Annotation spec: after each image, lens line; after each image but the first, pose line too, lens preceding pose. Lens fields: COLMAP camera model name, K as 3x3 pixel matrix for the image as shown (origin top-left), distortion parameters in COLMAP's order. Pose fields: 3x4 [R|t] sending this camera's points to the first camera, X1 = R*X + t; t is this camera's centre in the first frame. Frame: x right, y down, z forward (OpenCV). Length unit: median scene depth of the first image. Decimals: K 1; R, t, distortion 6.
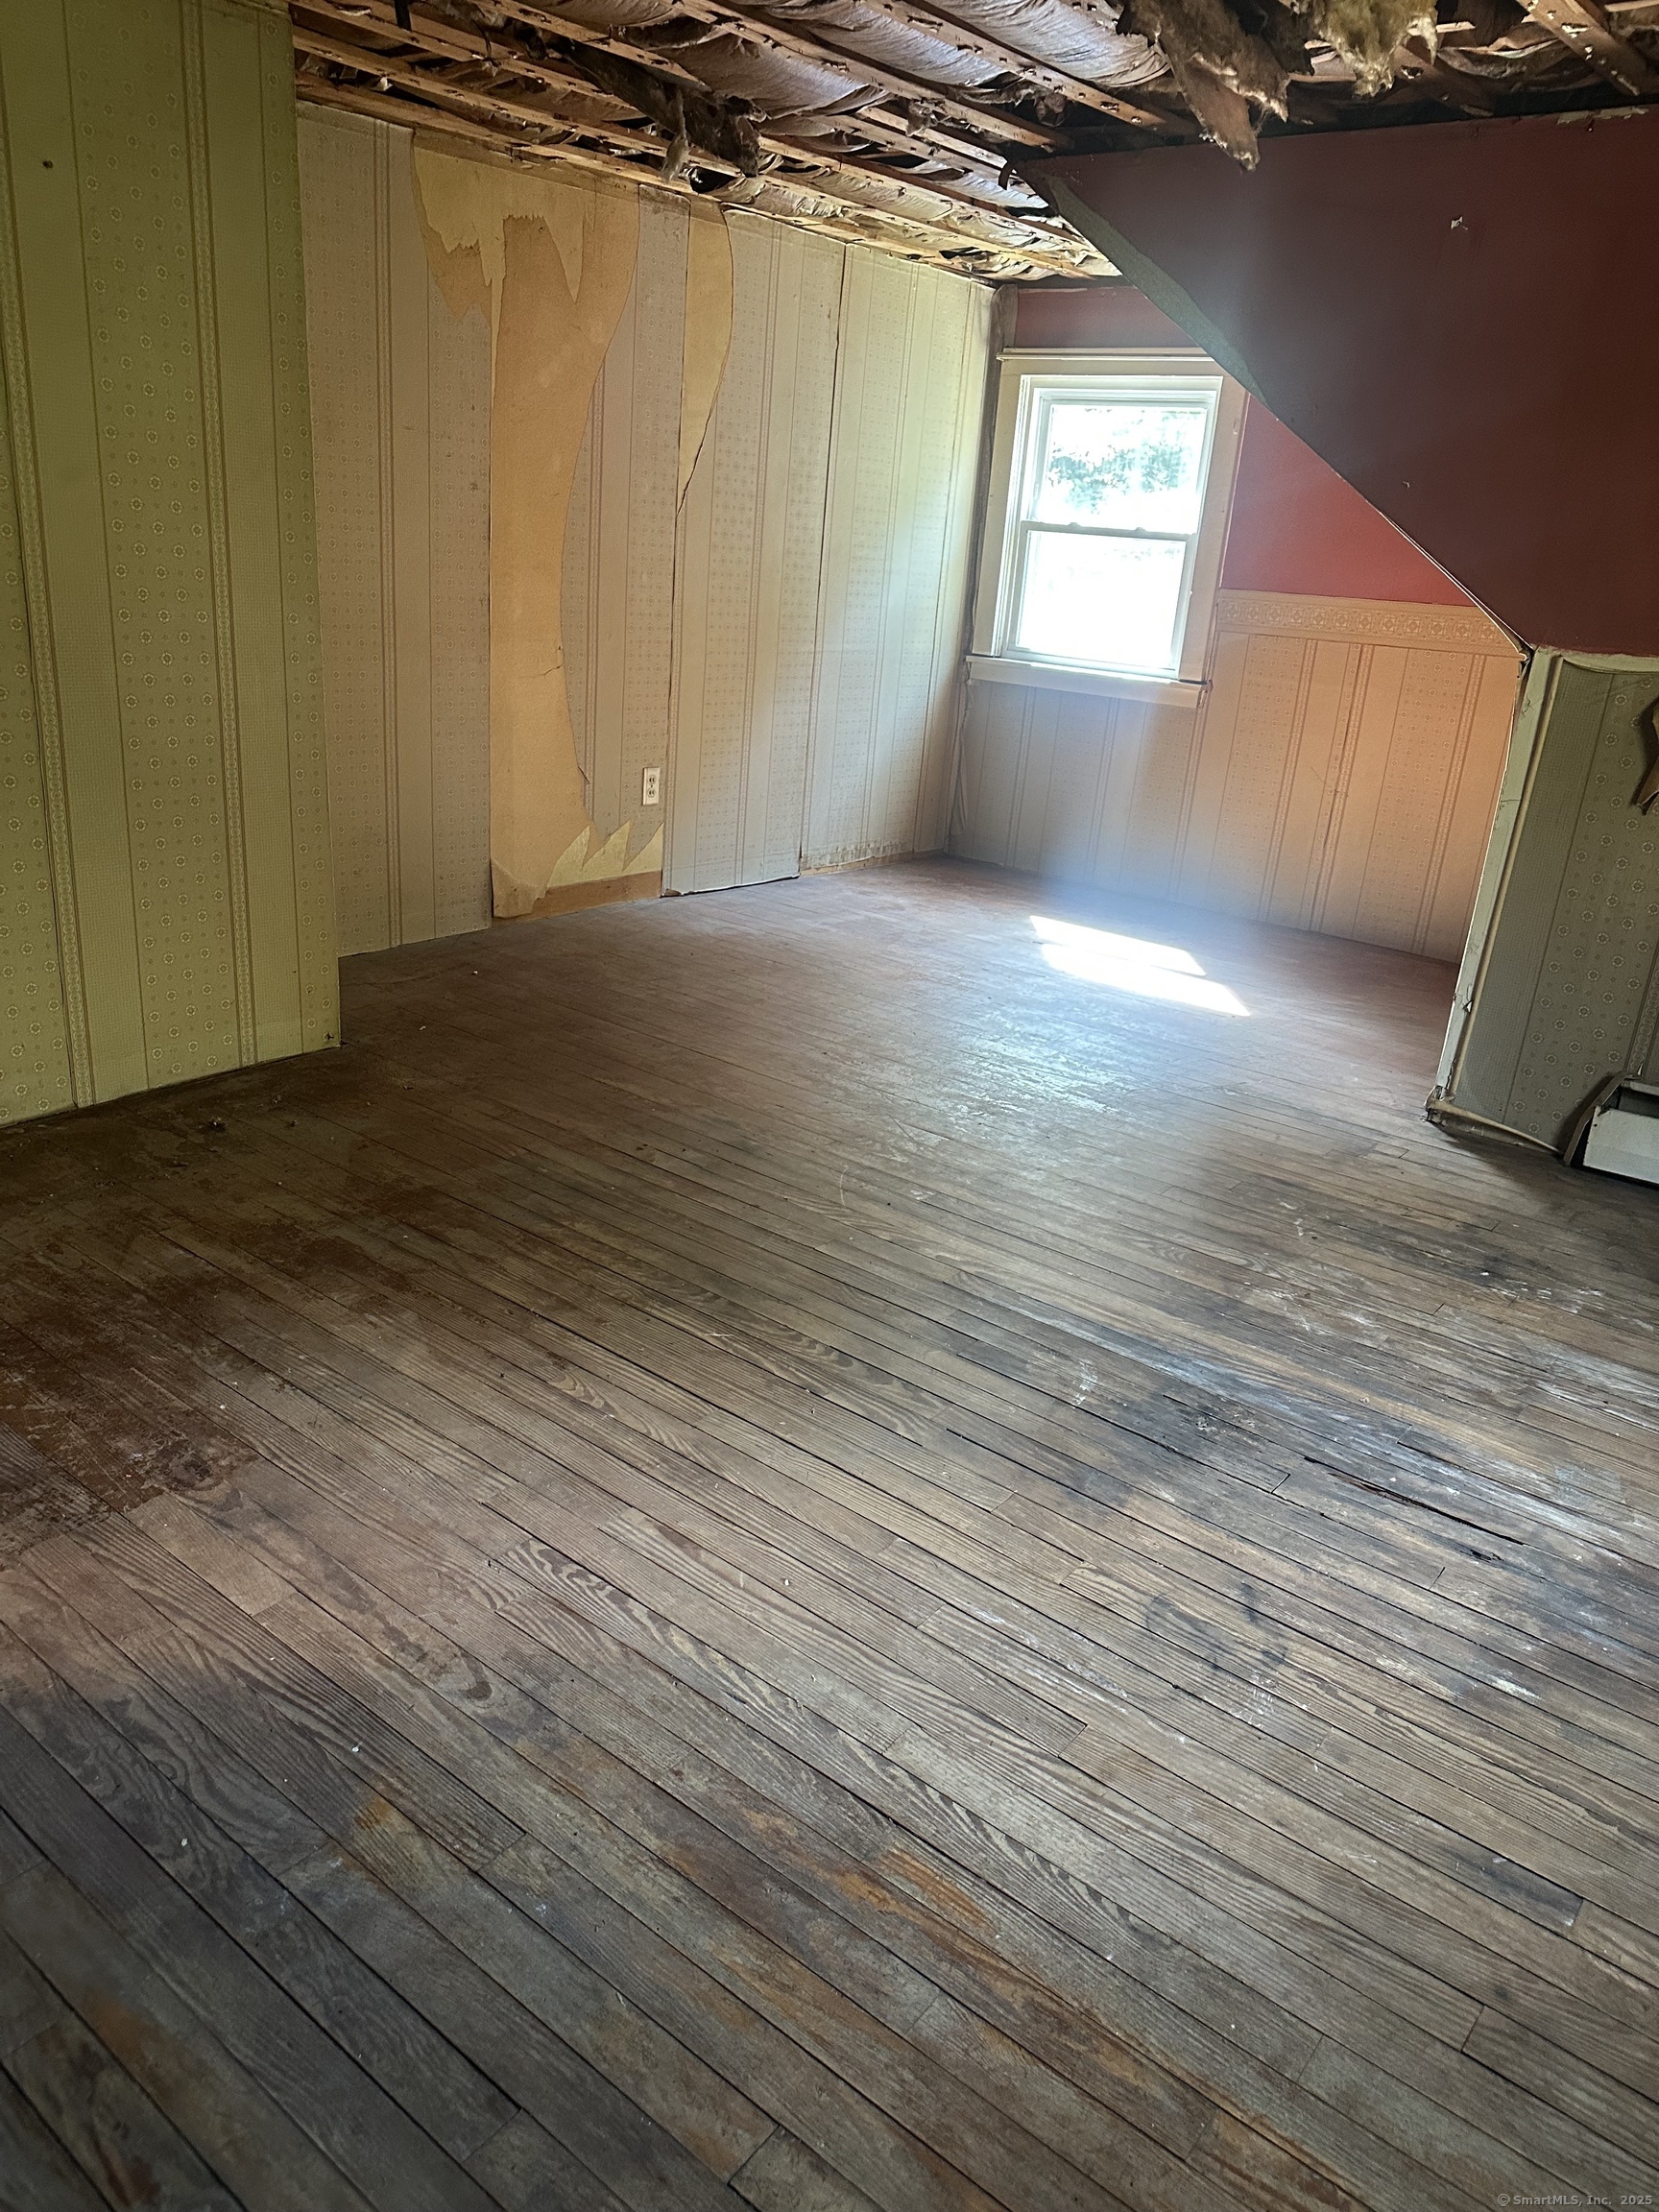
lens RADIAL K [[1546.3, 0, 828.7], [0, 1546.3, 1104.3], [0, 0, 1]] dist [0.030805, -0.045913]
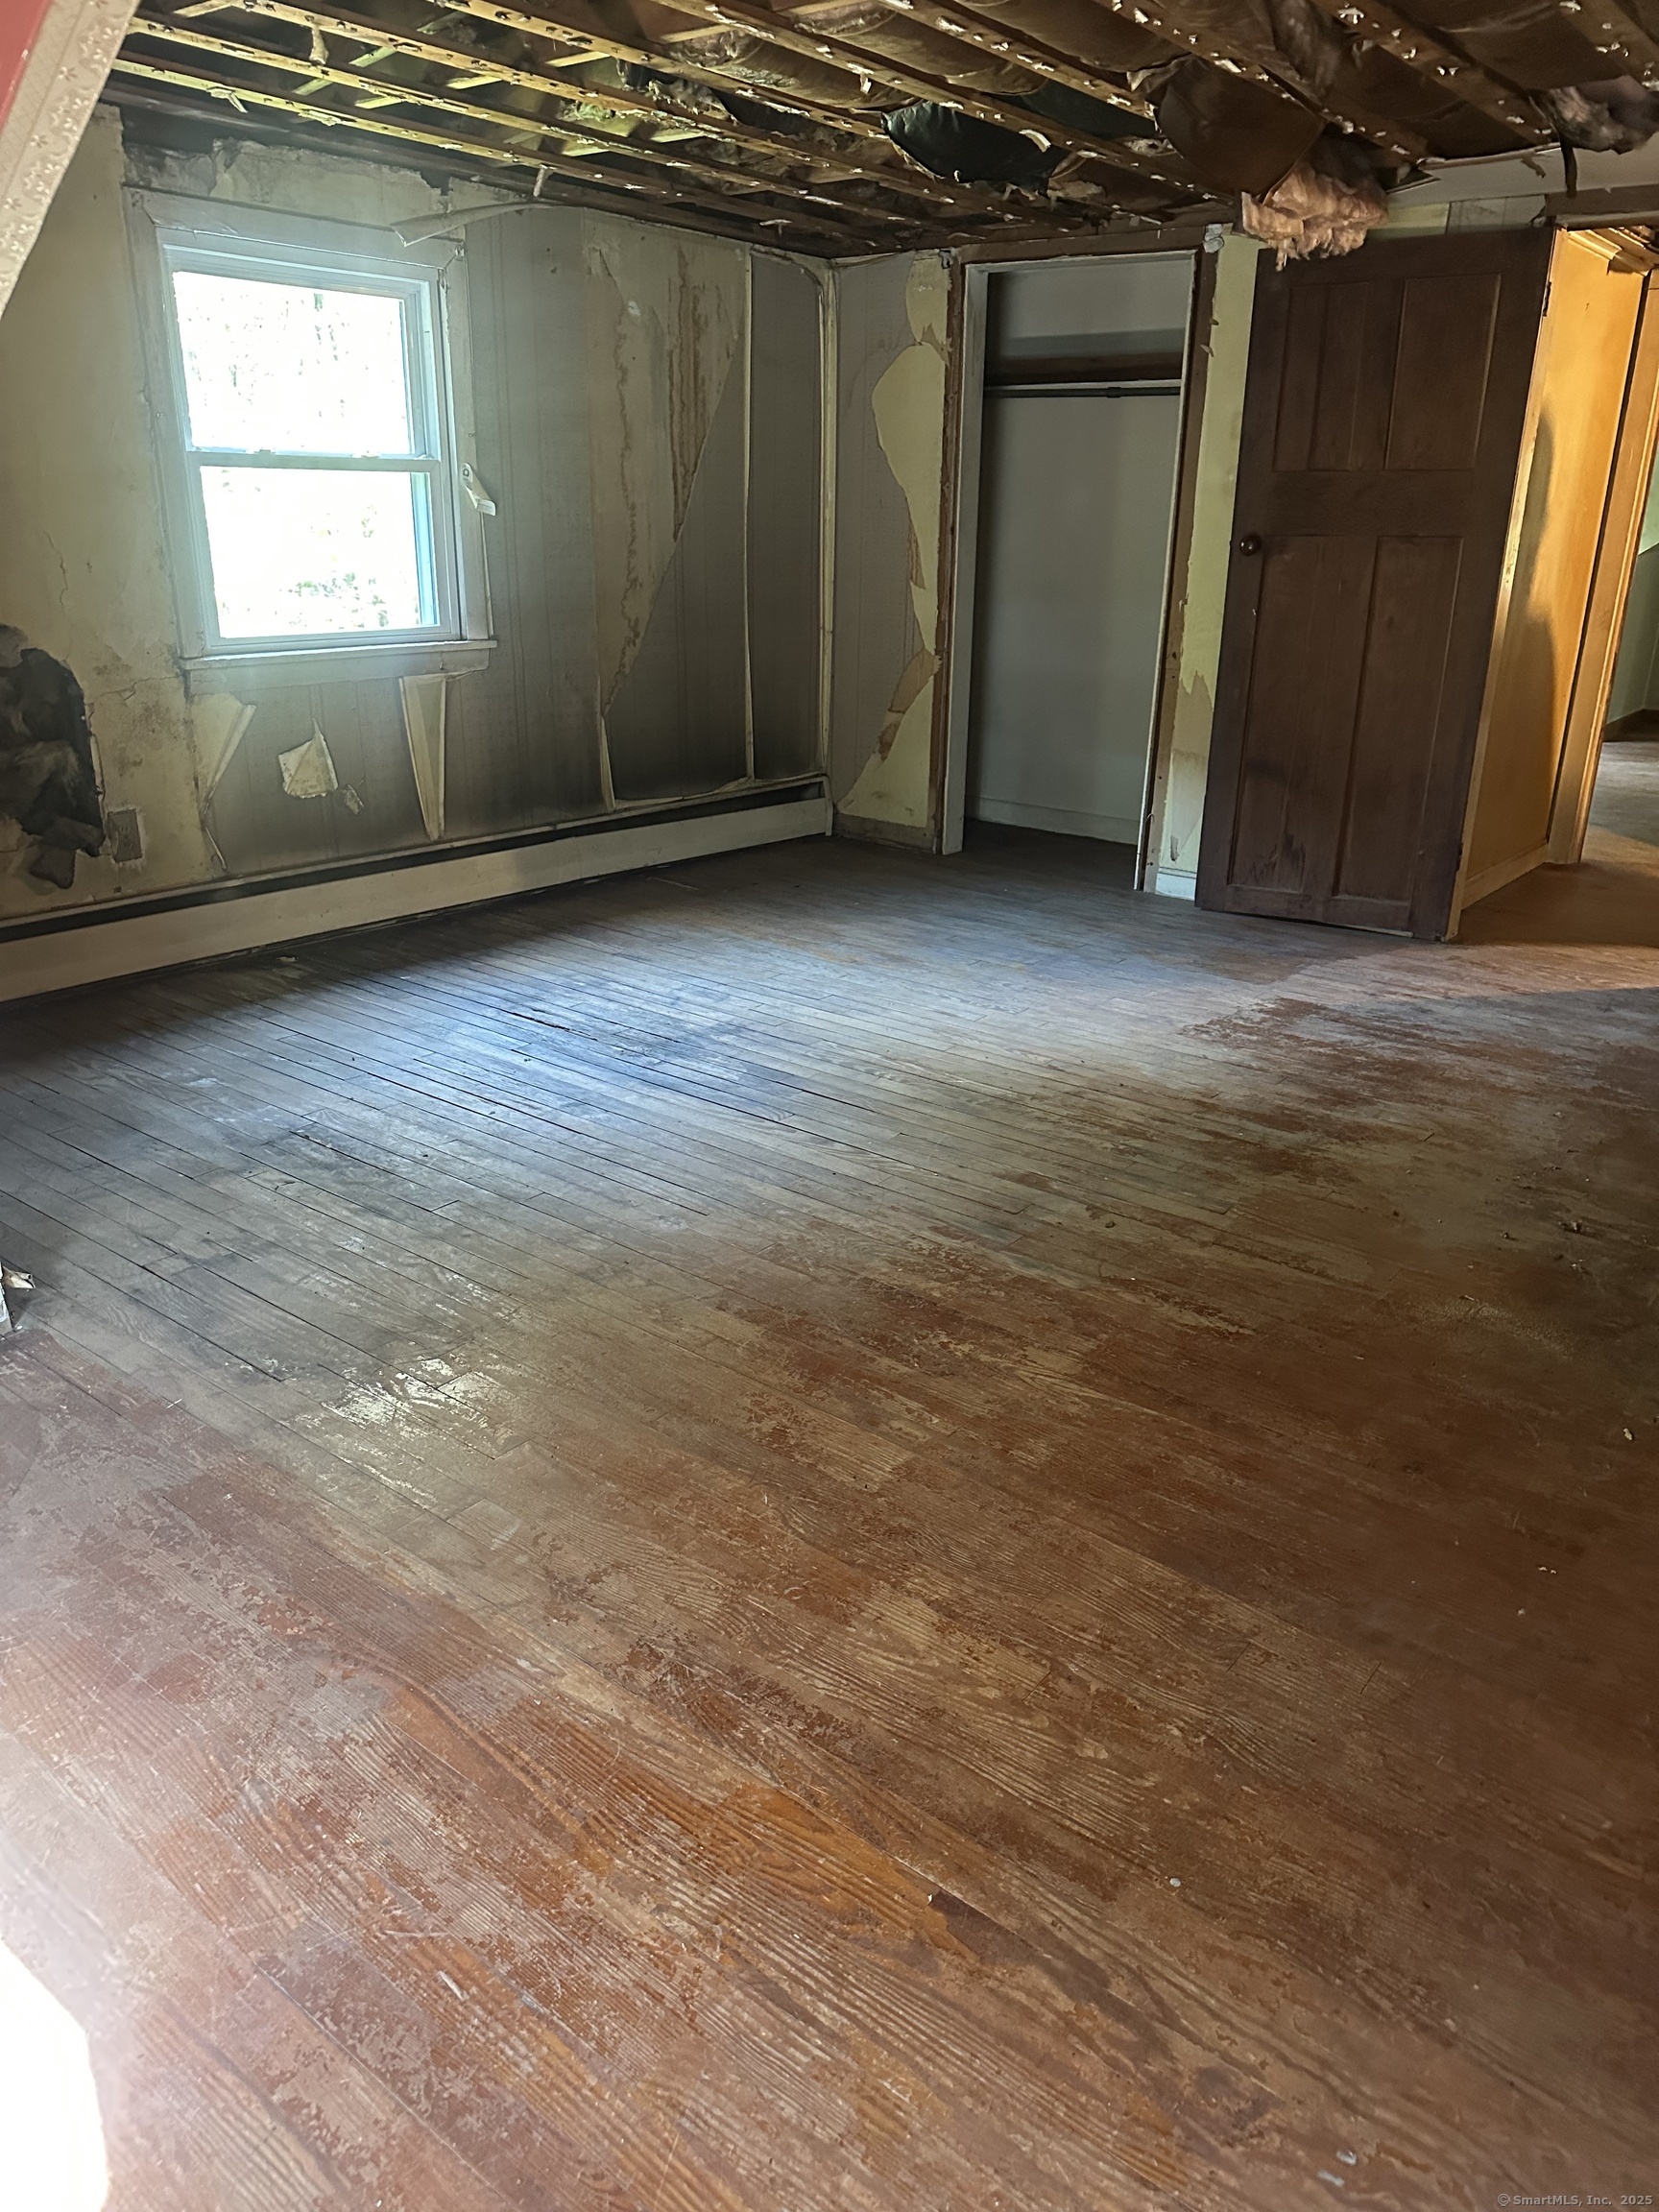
lens RADIAL K [[1546.3, 0, 829.3], [0, 1546.3, 1105.9], [0, 0, 1]] dist [0.030805, -0.045913]
pose [[-0.996677, -0.072811, -0.036517, 0.098689], [-0.078903, 0.751655, 0.654820, -0.762694], [-0.020229, 0.655525, -0.754902, 2.094640]]
